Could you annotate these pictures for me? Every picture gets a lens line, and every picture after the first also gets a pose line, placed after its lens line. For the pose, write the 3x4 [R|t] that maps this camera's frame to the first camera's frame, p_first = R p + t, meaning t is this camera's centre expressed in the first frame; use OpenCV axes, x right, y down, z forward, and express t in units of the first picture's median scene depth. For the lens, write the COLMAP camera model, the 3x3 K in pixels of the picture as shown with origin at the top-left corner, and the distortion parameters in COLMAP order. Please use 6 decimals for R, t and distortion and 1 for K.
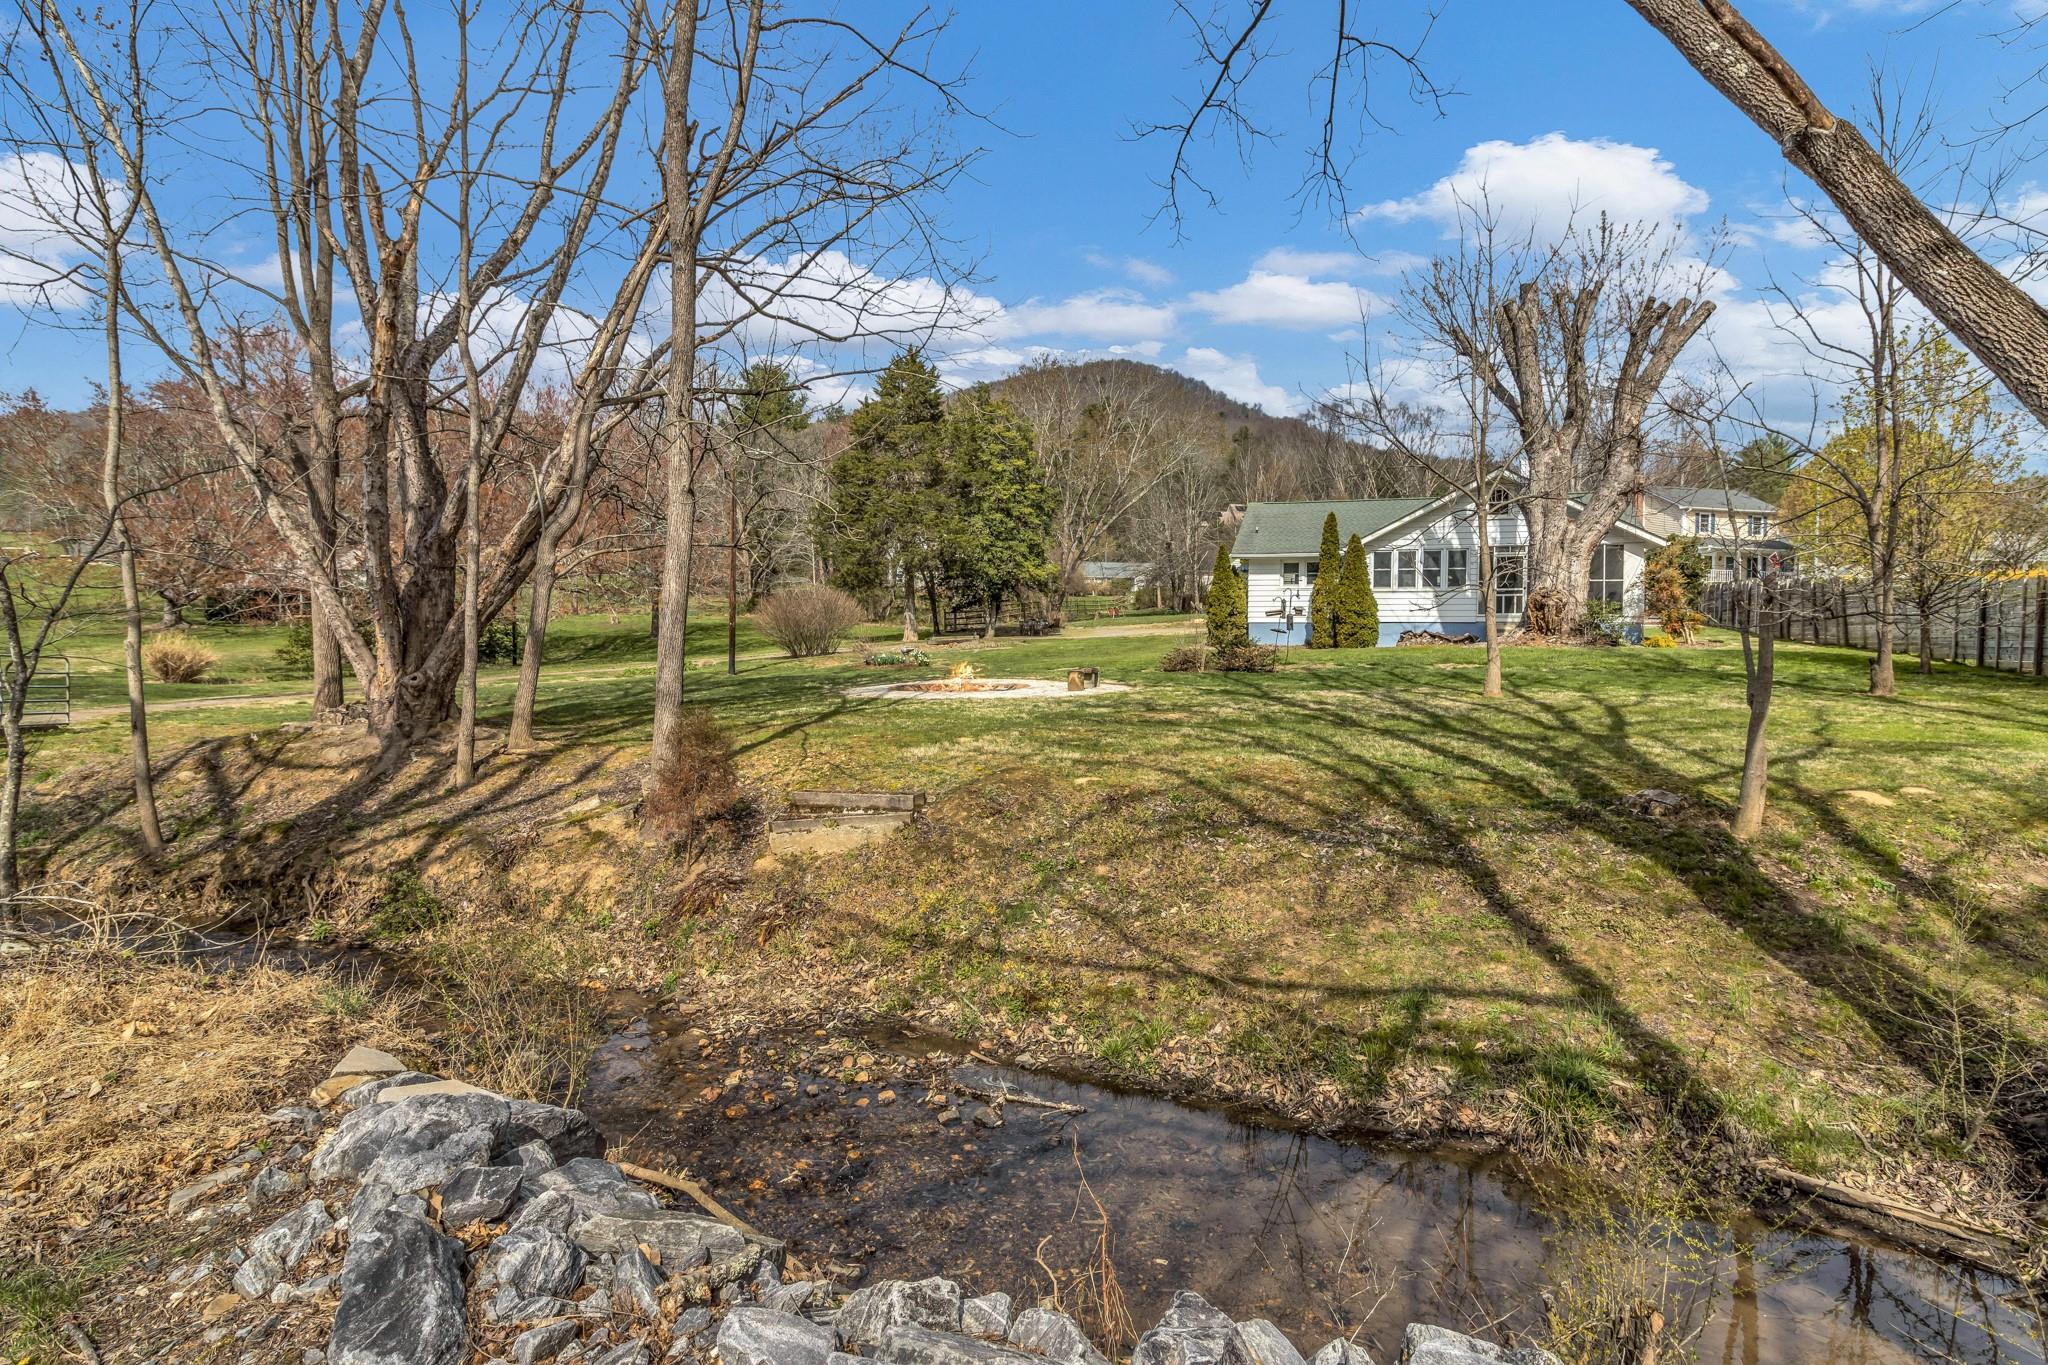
lens RADIAL K [[1070.9, 0, 1022.1], [0, 1070.9, 670.7], [0, 0, 1]] dist [0.002299, -0.001656]
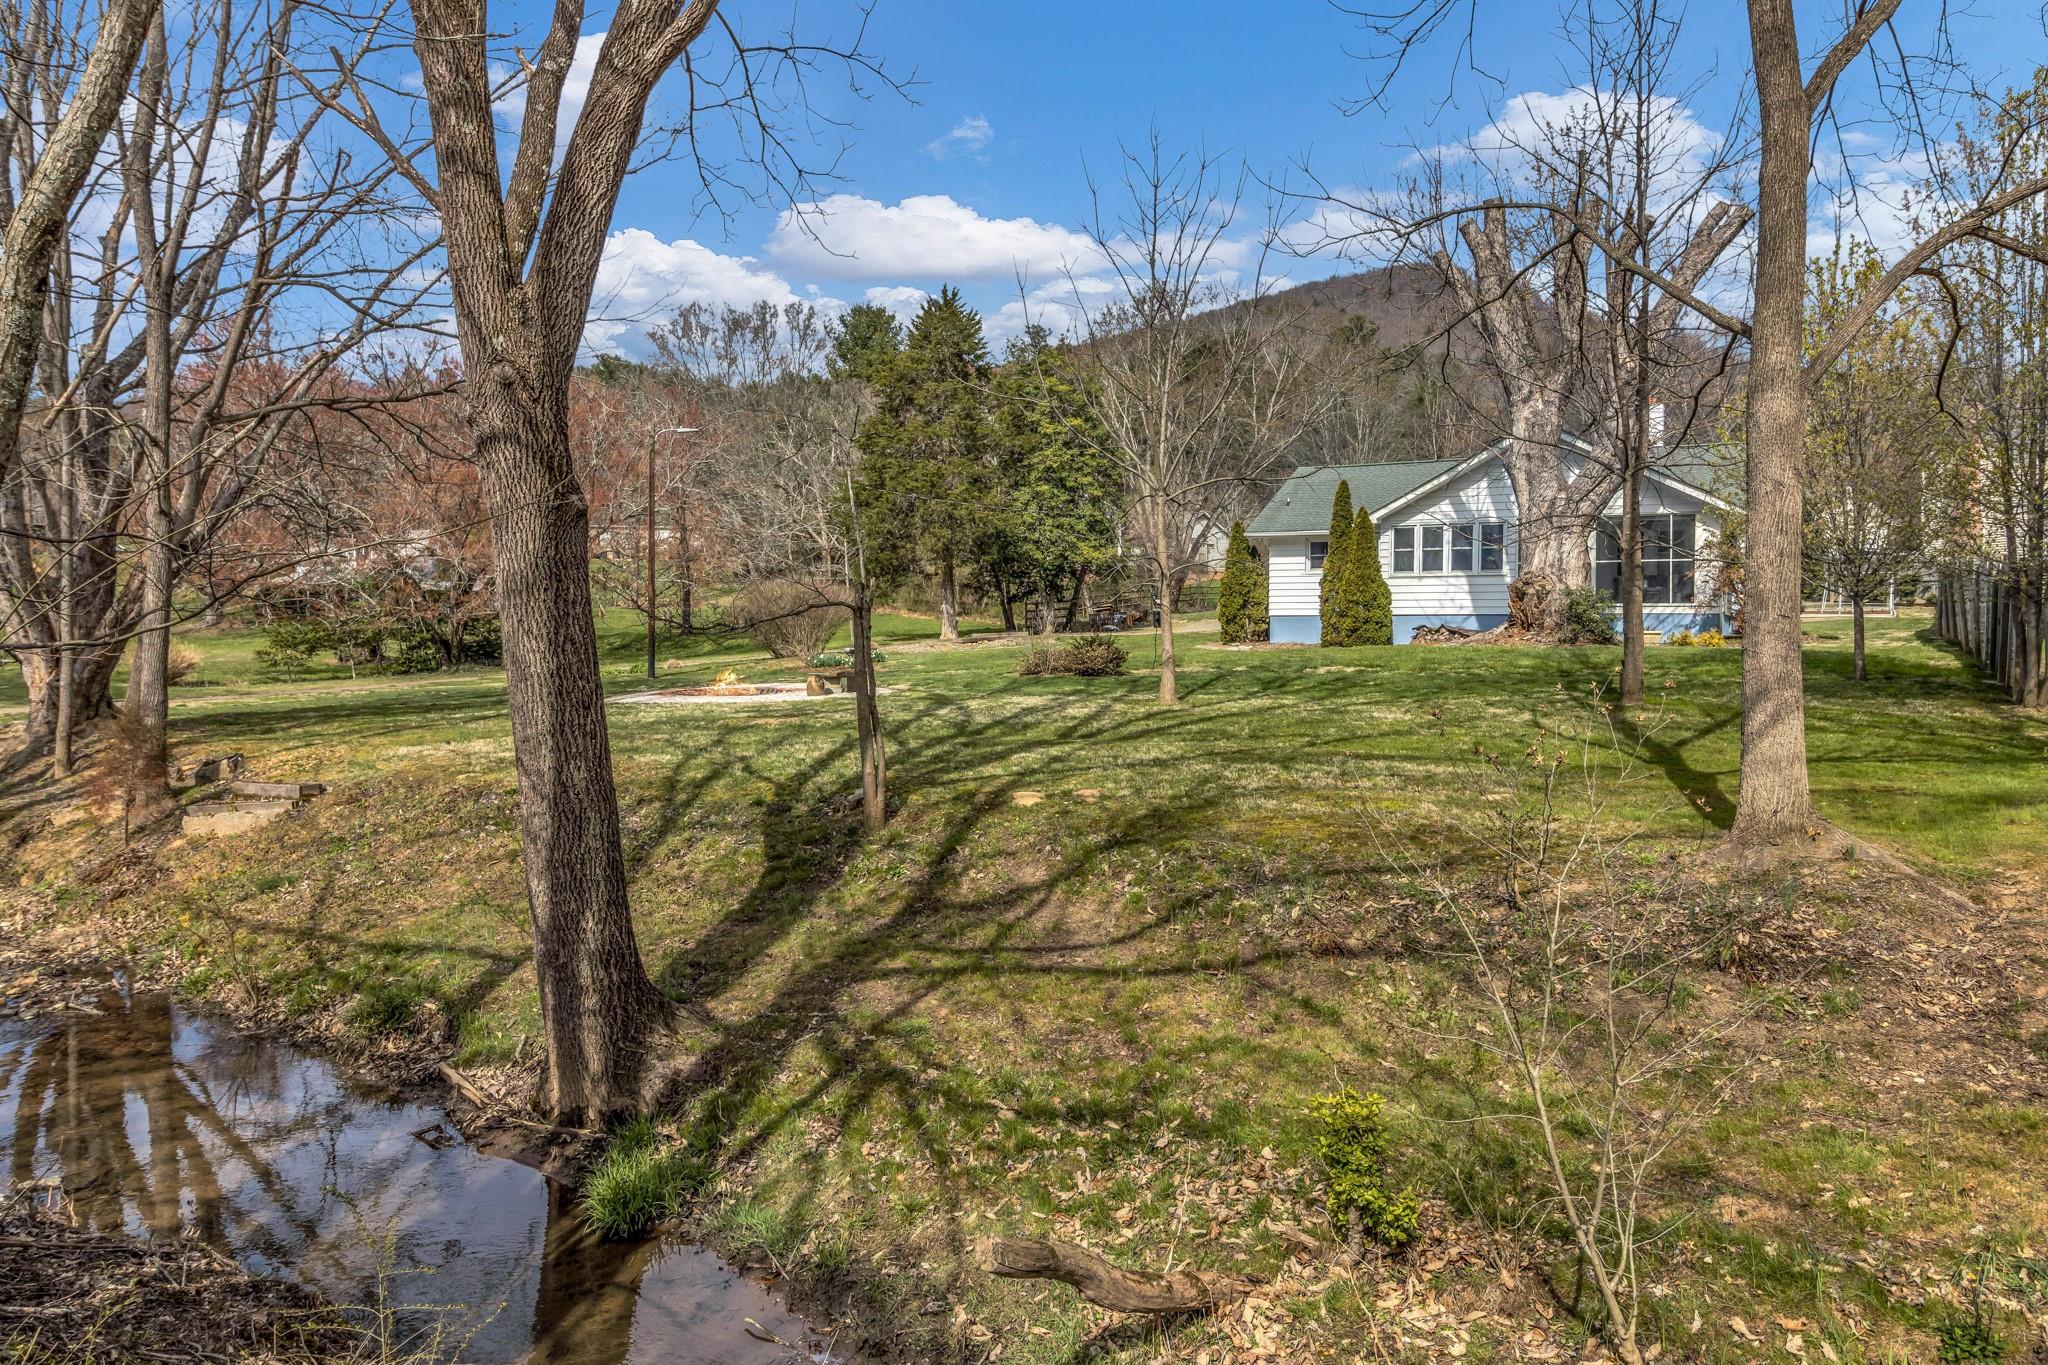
lens RADIAL K [[1374.2, 0, 1030.7], [0, 1374.2, 668.9], [0, 0, 1]] dist [0.008815, 0.001146]
pose [[0.982056, 0.000522, -0.188591, 0.652128], [-0.001288, 0.999991, -0.003938, 0.000011], [0.188588, 0.004111, 0.982048, -0.185556]]
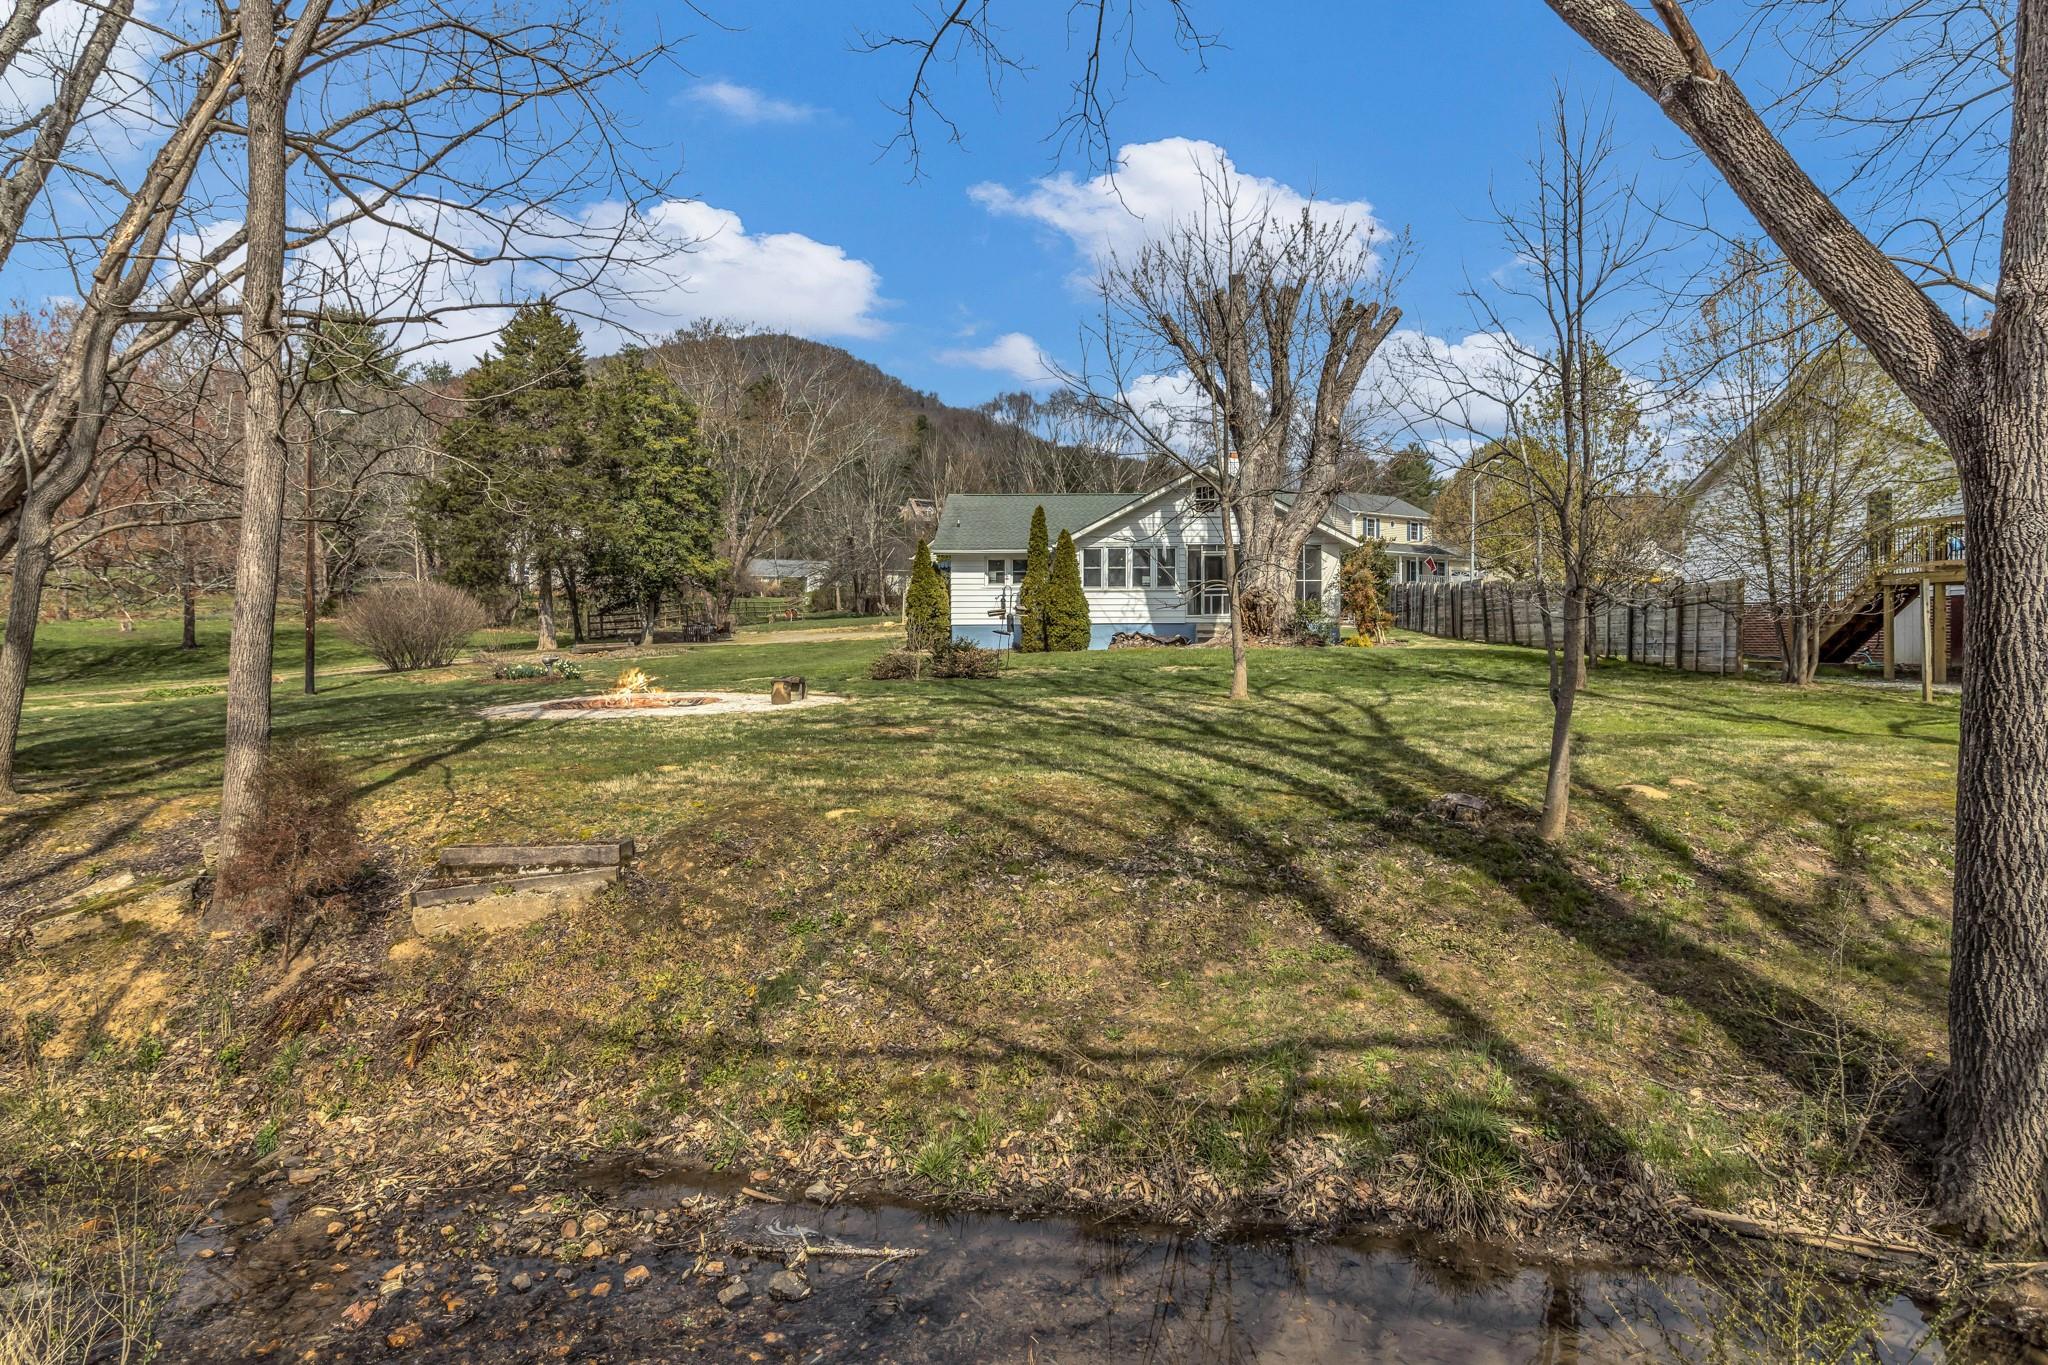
lens RADIAL K [[1173.6, 0, 1028.9], [0, 1173.6, 664.8], [0, 0, 1]] dist [-0.002858, 0.000284]
pose [[0.956753, -0.014381, 0.290546, -0.045505], [0.018146, 0.999783, -0.010269, 0.001001], [-0.290335, 0.015097, 0.956806, 0.078602]]
